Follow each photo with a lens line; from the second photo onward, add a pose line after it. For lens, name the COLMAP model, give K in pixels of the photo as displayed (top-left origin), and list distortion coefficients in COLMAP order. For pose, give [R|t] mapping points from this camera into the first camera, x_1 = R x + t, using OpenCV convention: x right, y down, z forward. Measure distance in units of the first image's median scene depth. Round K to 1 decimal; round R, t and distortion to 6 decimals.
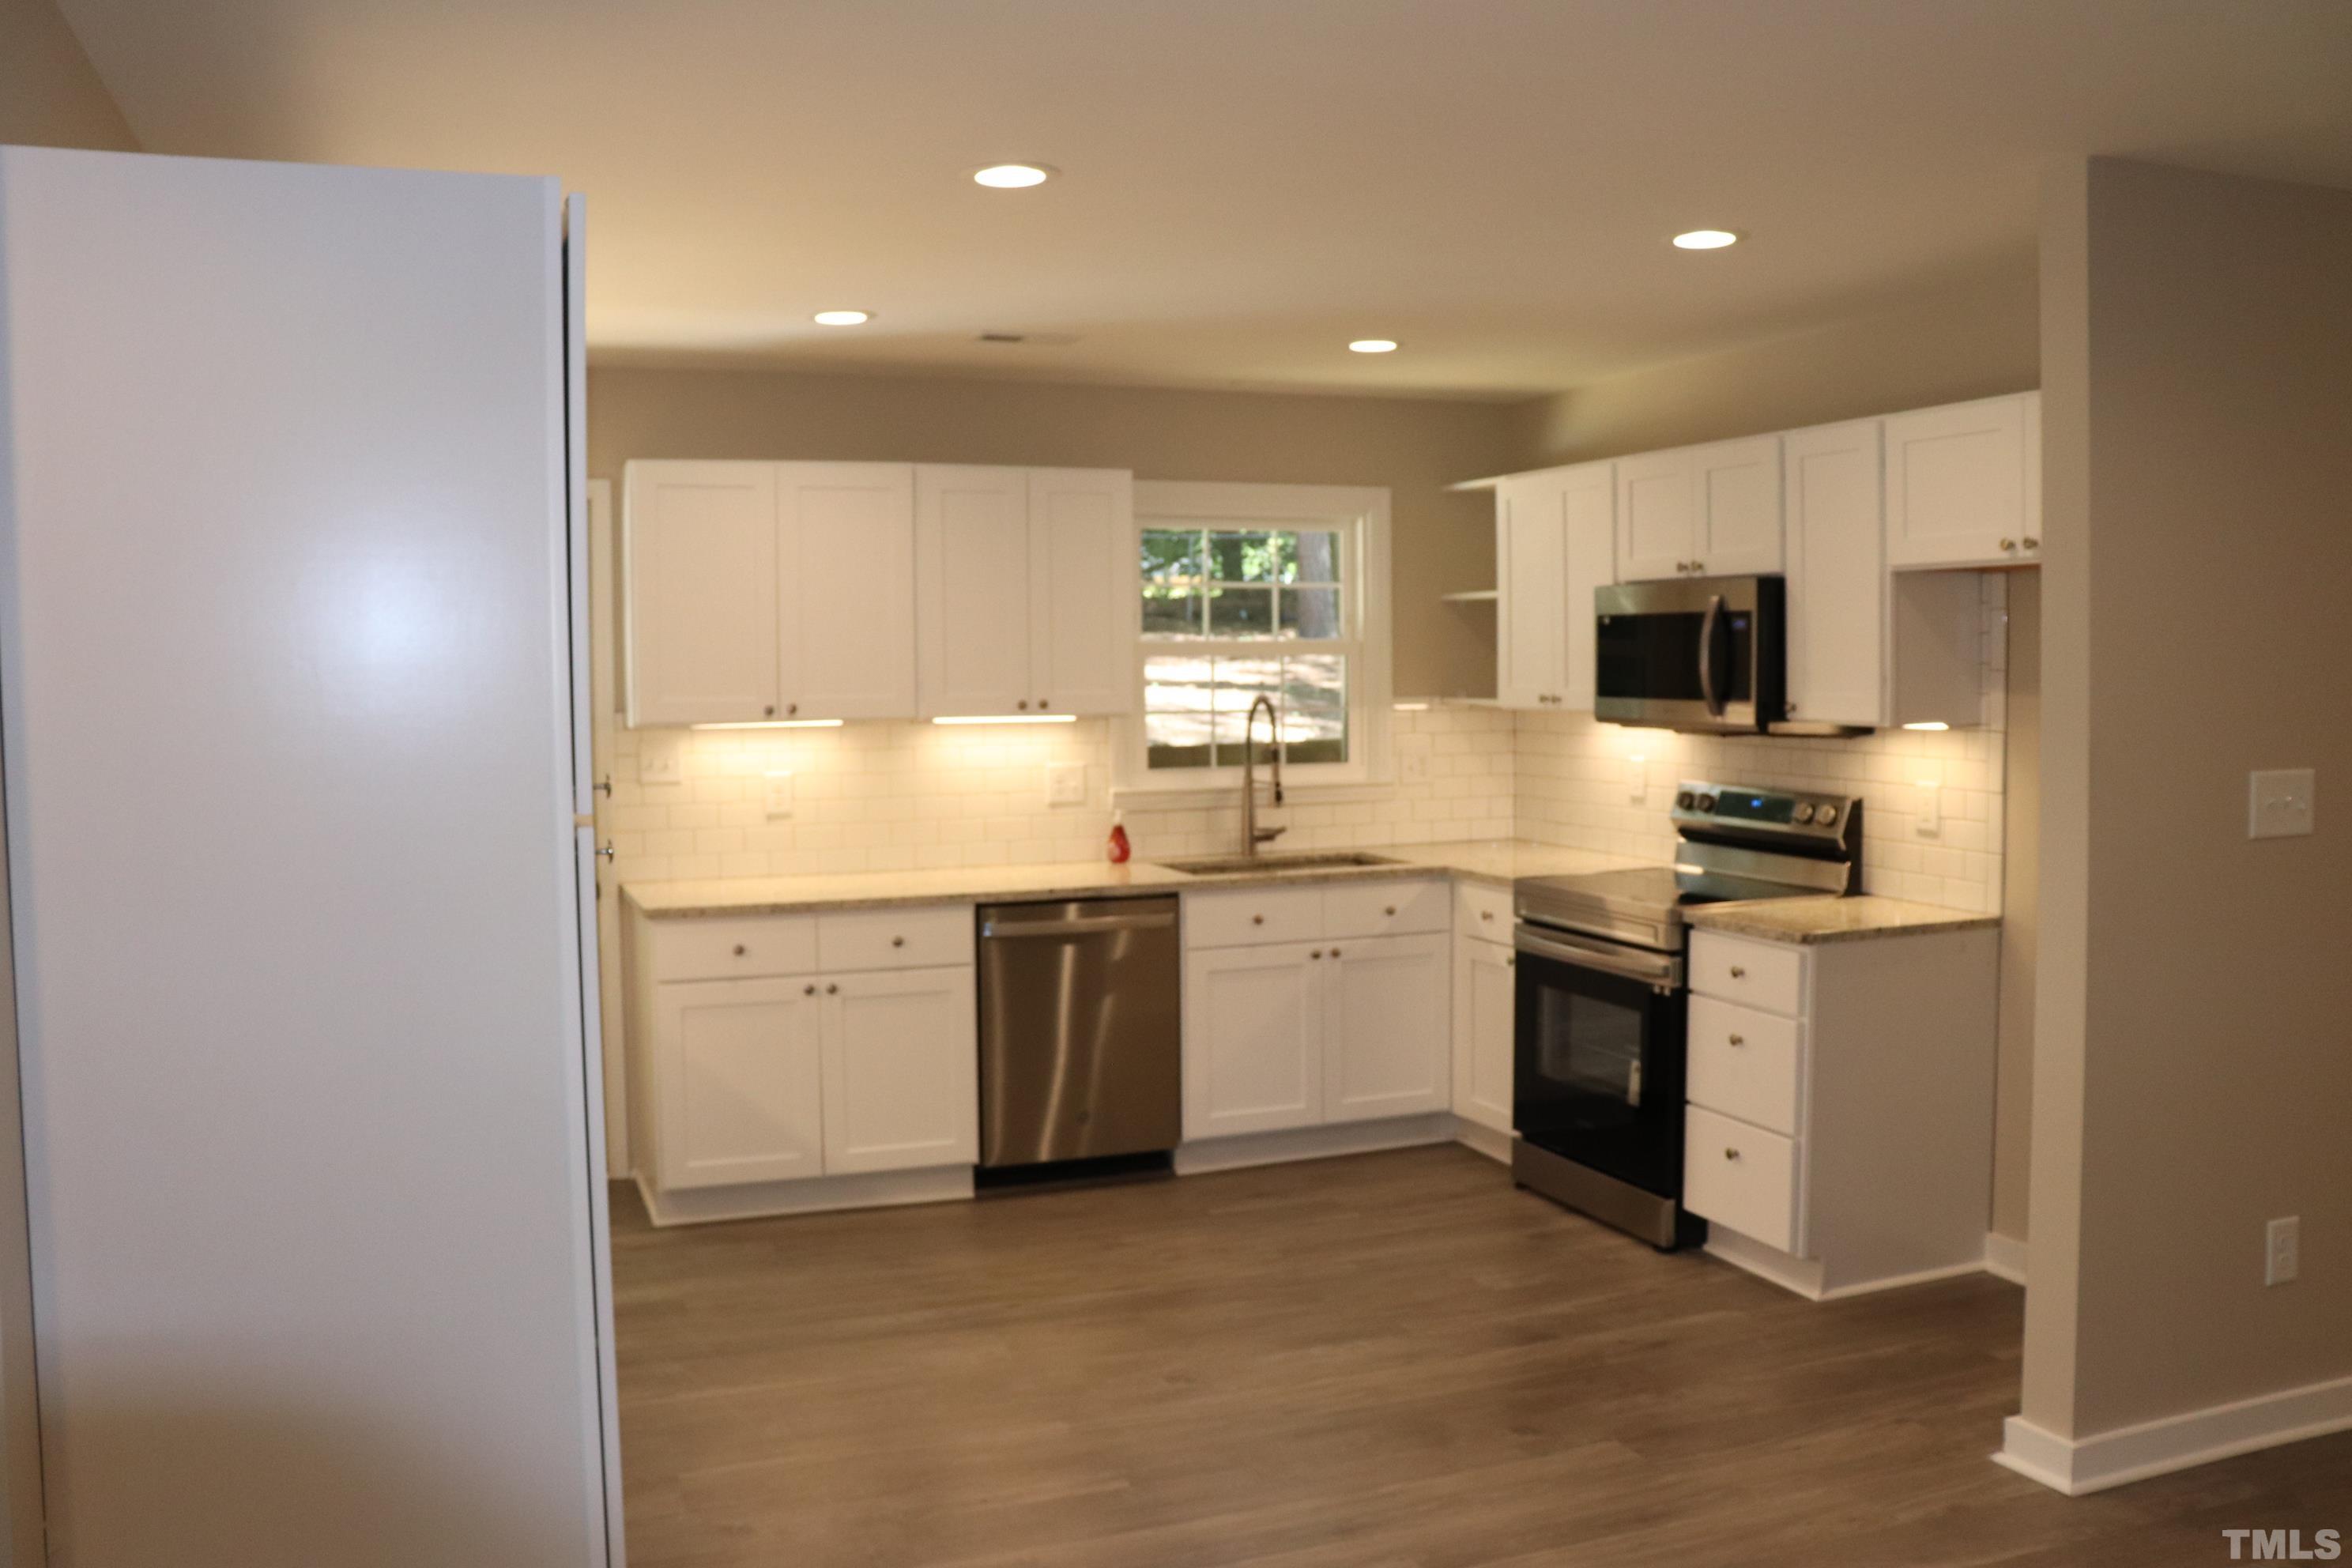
lens RADIAL K [[1955.4, 0, 1172.4], [0, 1955.4, 777.9], [0, 0, 1]] dist [-0.171087, 0.145144]
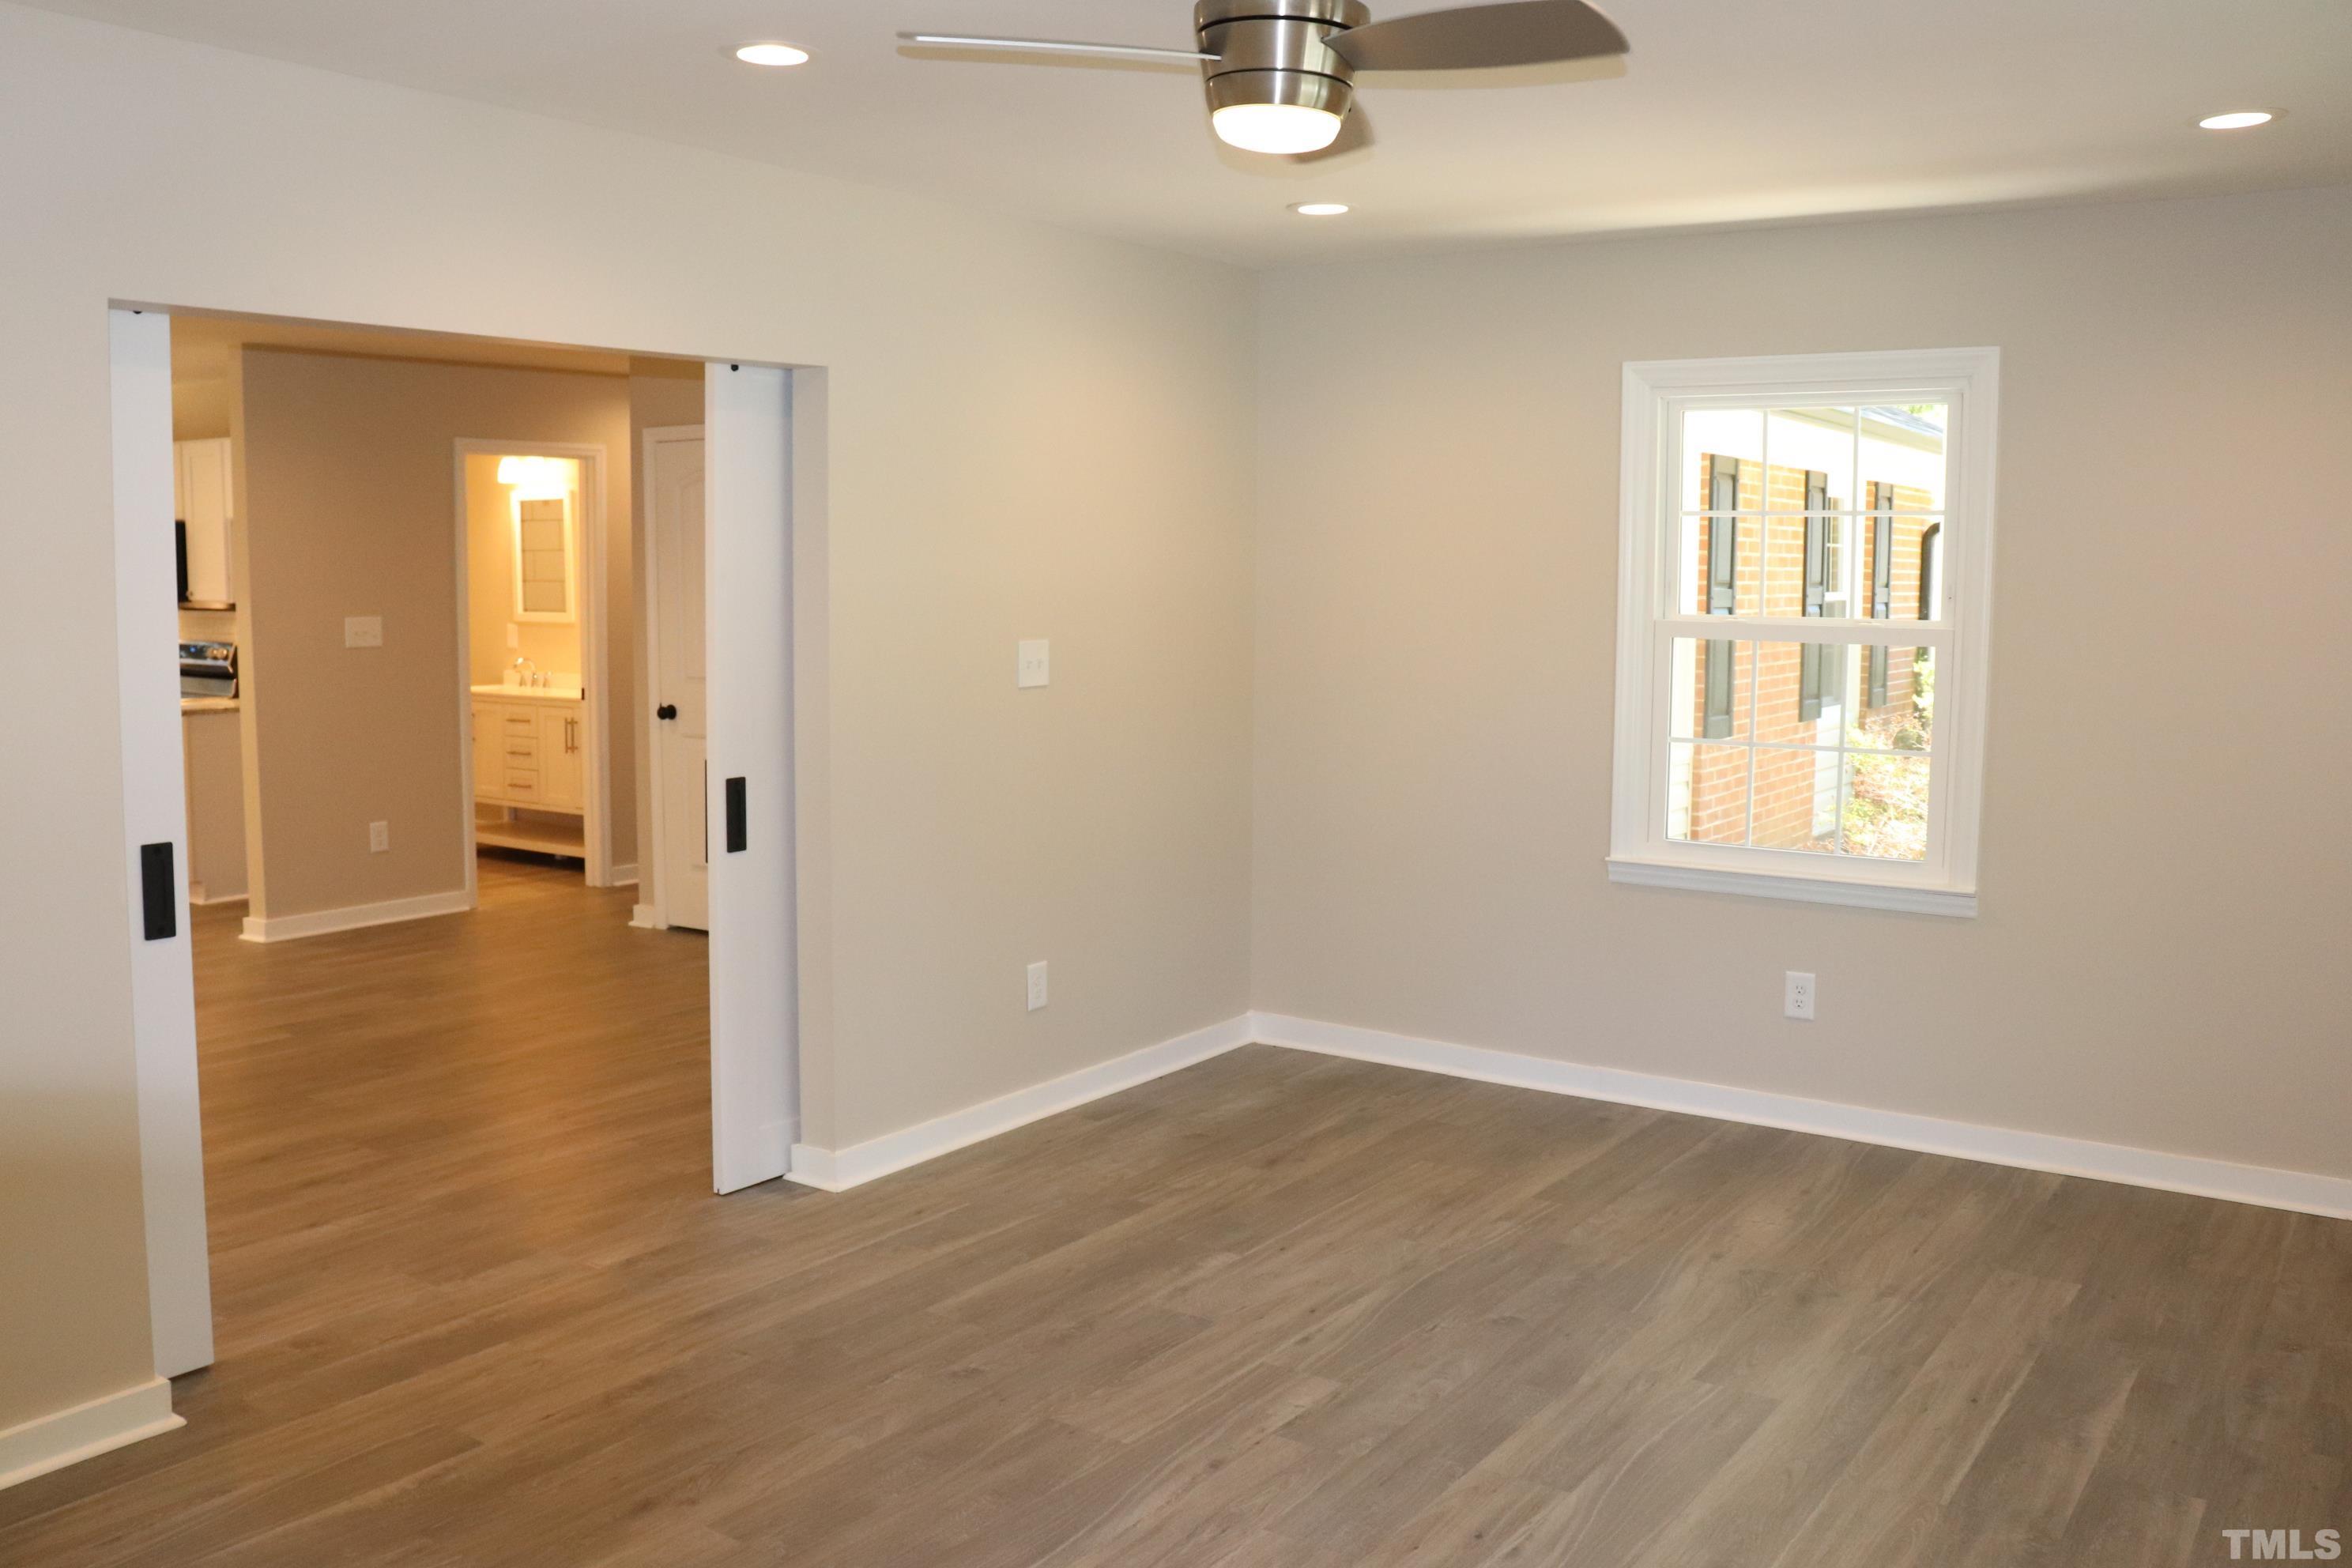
lens RADIAL K [[1955.4, 0, 1177.0], [0, 1955.4, 770.5], [0, 0, 1]] dist [-0.171087, 0.145144]
pose [[0.829256, -0.042859, 0.557223, 0.084358], [0.018759, 0.998628, 0.048893, 0.055070], [-0.558554, -0.030092, 0.828922, -0.919719]]
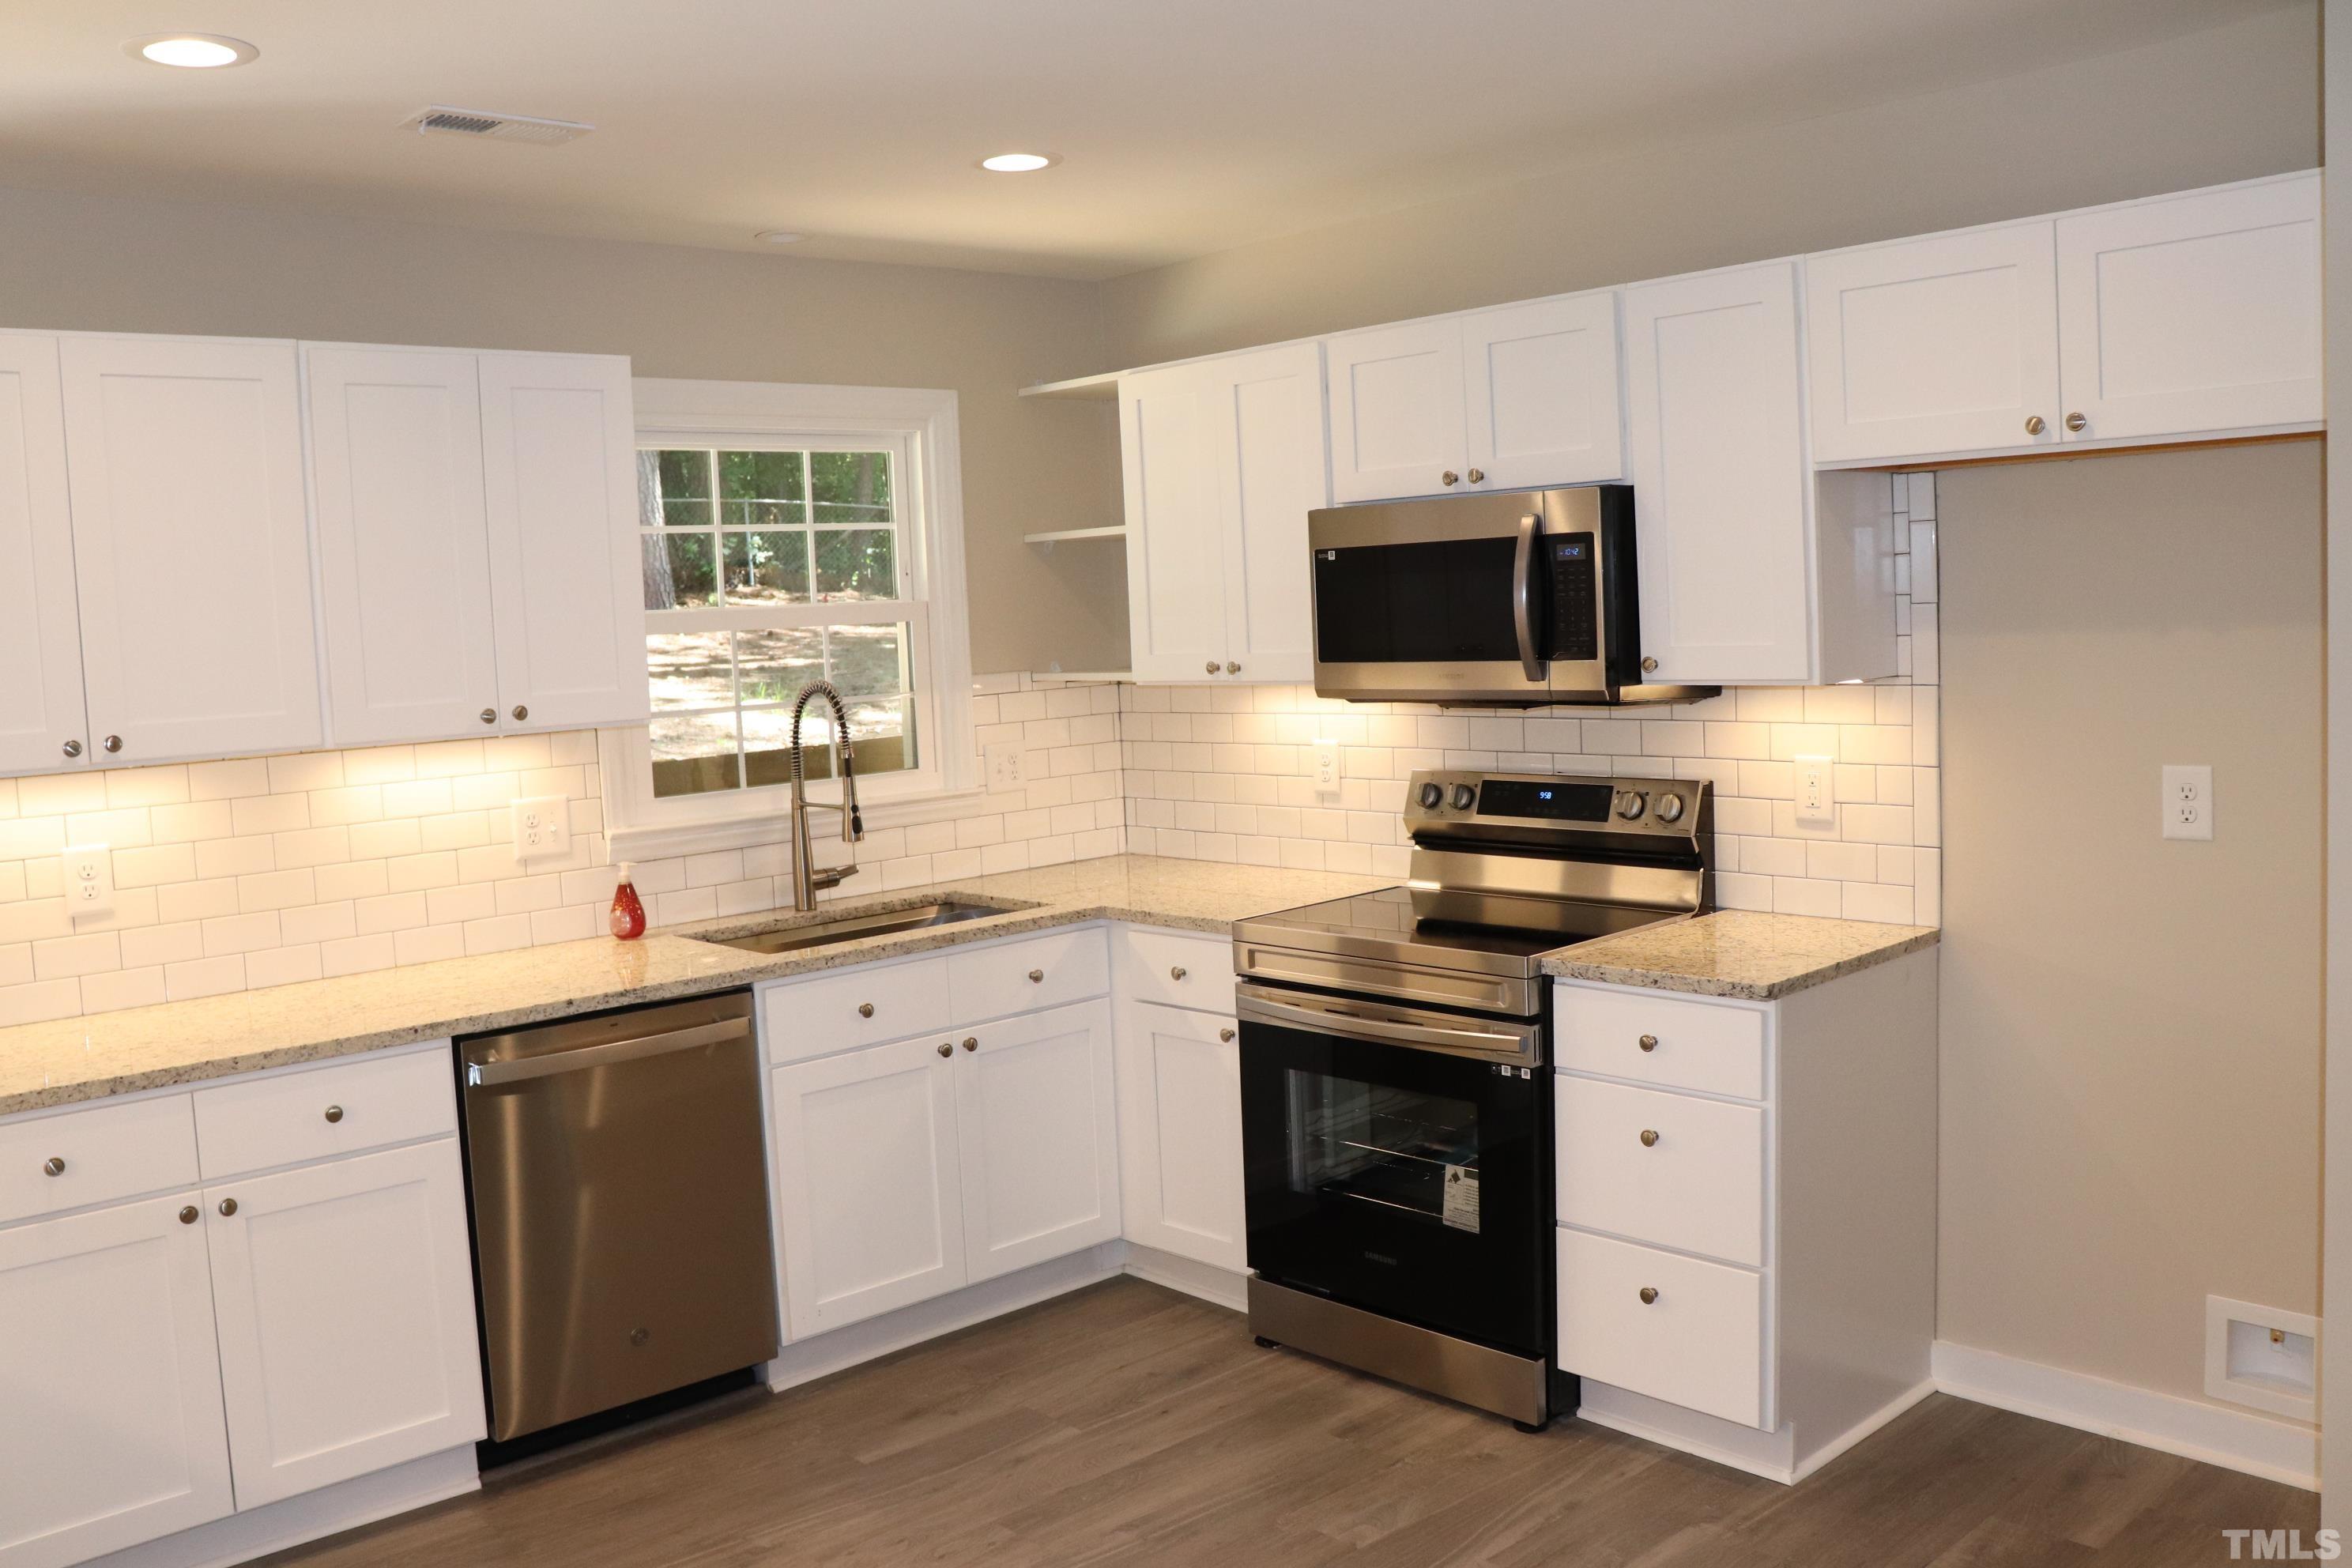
lens RADIAL K [[1955.4, 0, 1156.9], [0, 1955.4, 768.7], [0, 0, 1]] dist [-0.171087, 0.145144]
pose [[0.933774, -0.061843, 0.352480, -0.100367], [0.058573, 0.998084, 0.019947, -0.020402], [-0.353039, 0.002020, 0.935607, 0.343602]]
